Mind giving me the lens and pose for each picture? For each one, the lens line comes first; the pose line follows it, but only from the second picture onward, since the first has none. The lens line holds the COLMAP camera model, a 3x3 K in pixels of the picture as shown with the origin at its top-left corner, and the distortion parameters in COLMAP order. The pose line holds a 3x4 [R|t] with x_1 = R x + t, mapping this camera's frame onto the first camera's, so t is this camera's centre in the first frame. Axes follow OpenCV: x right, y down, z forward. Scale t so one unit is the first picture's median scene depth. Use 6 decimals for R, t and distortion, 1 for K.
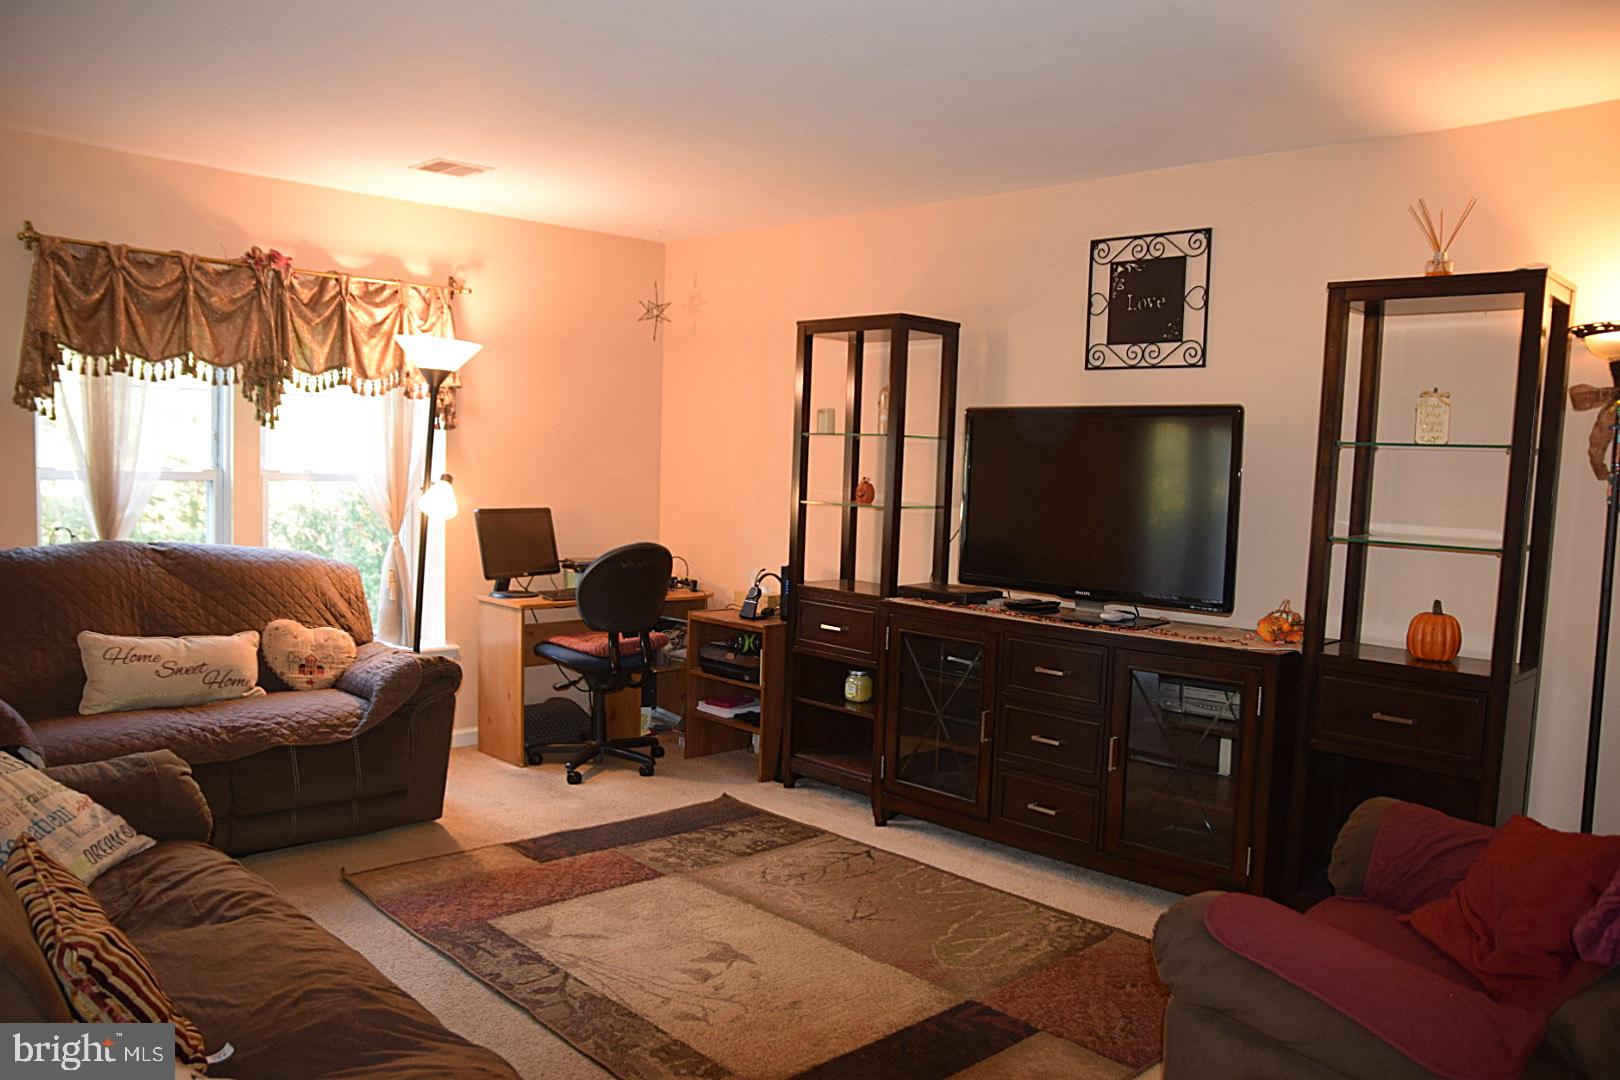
lens RADIAL K [[1217.8, 0, 810.0], [0, 1217.8, 540.0], [0, 0, 1]] dist [-0.118538, 0.098980]
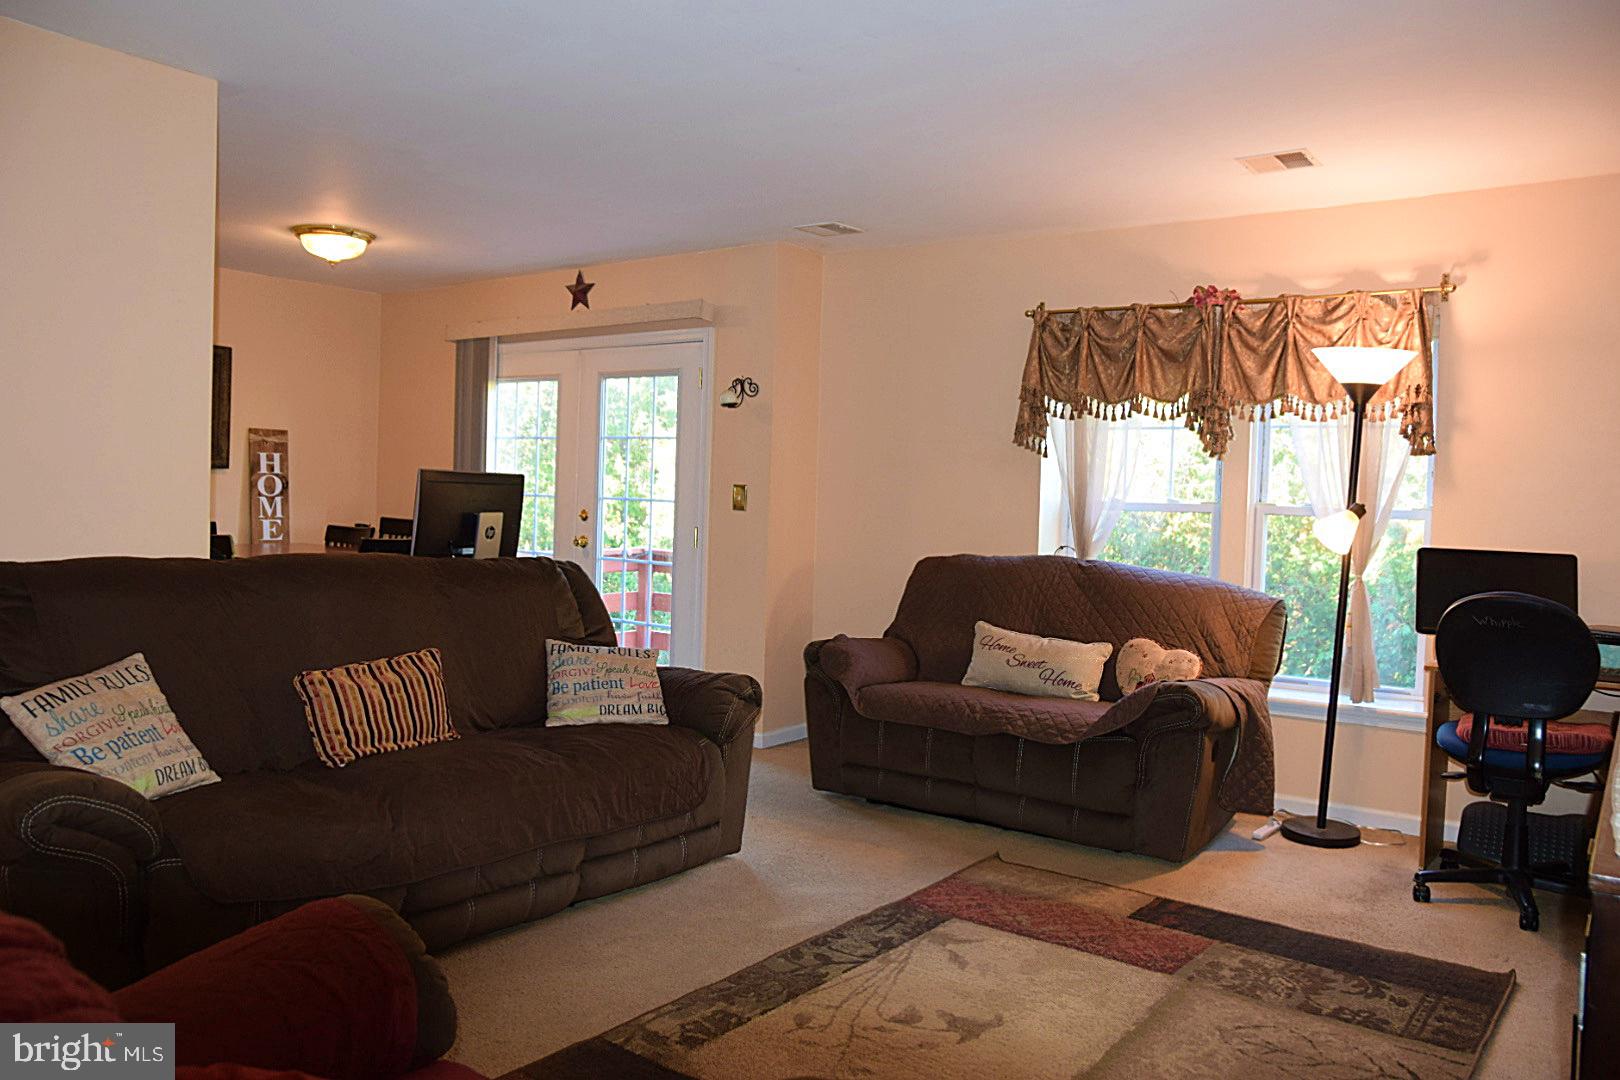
lens RADIAL K [[1217.8, 0, 810.0], [0, 1217.8, 540.0], [0, 0, 1]] dist [-0.118538, 0.098980]
pose [[0.148325, 0.006333, -0.988918, 0.570548], [-0.092527, 0.995682, -0.007502, 0.016964], [0.984601, 0.092615, 0.148270, 0.564556]]
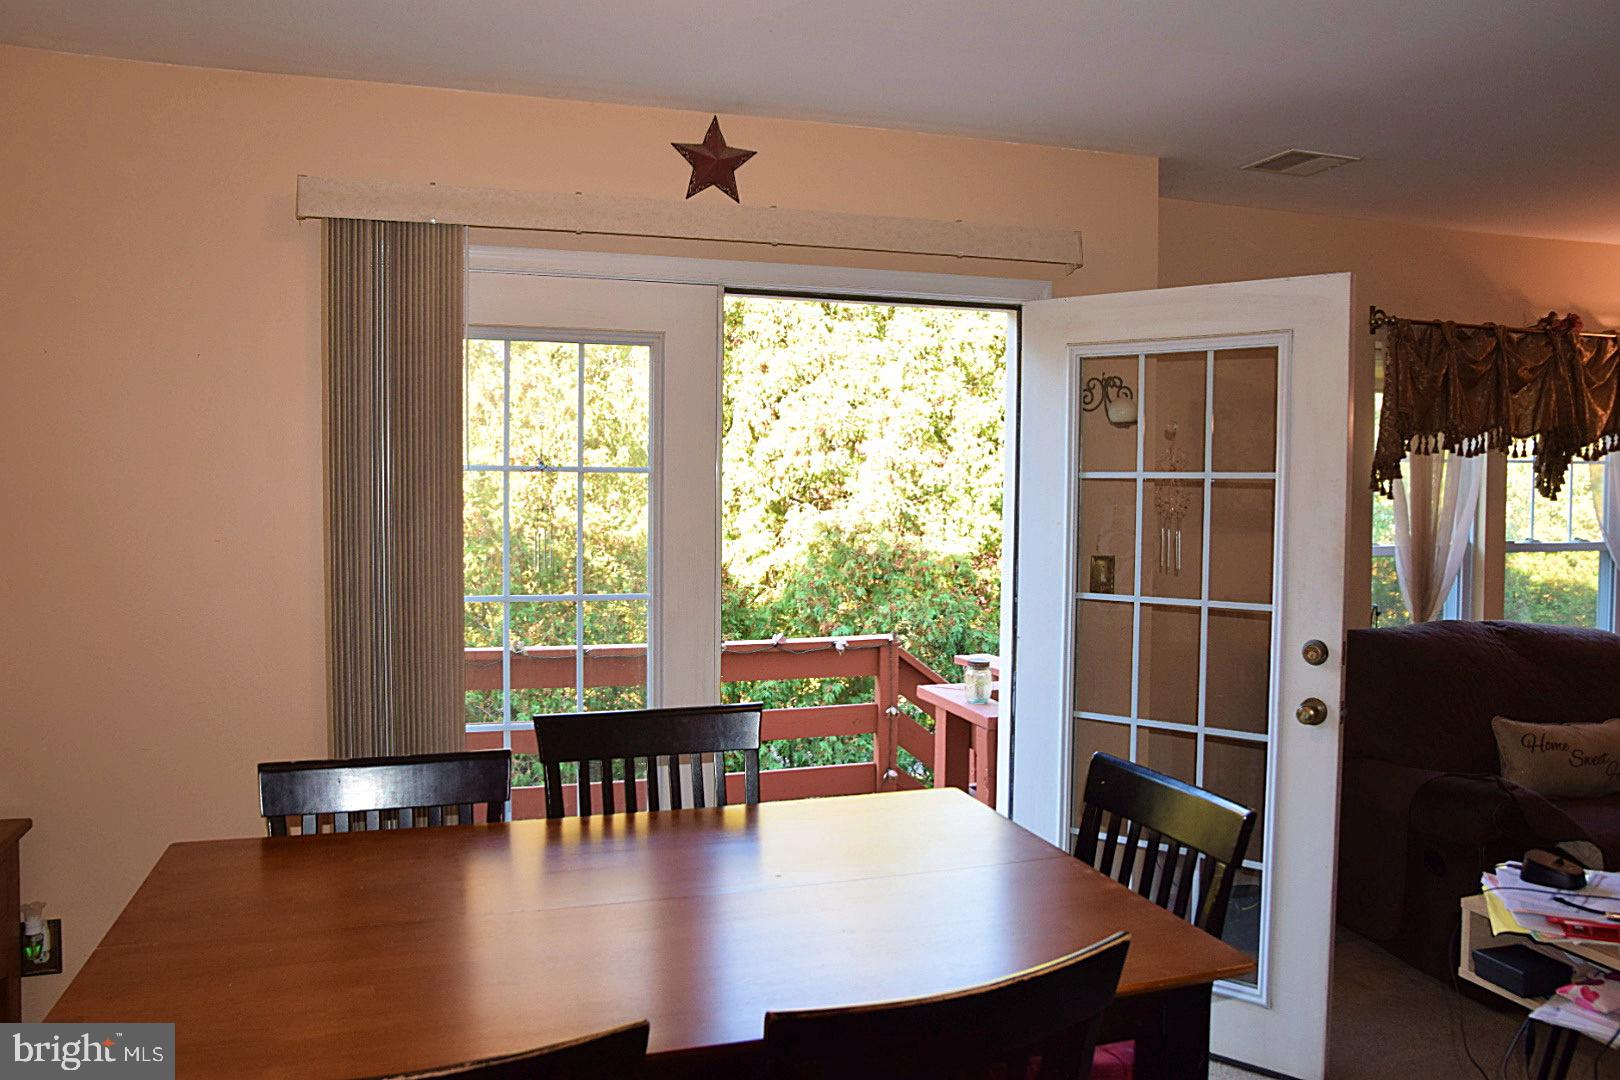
lens RADIAL K [[1217.8, 0, 810.0], [0, 1217.8, 540.0], [0, 0, 1]] dist [-0.118538, 0.098980]
pose [[0.889469, -0.010372, -0.456877, -0.612142], [-0.003018, 0.999587, -0.028570, -0.036236], [0.456985, 0.026791, 0.889071, -0.128671]]
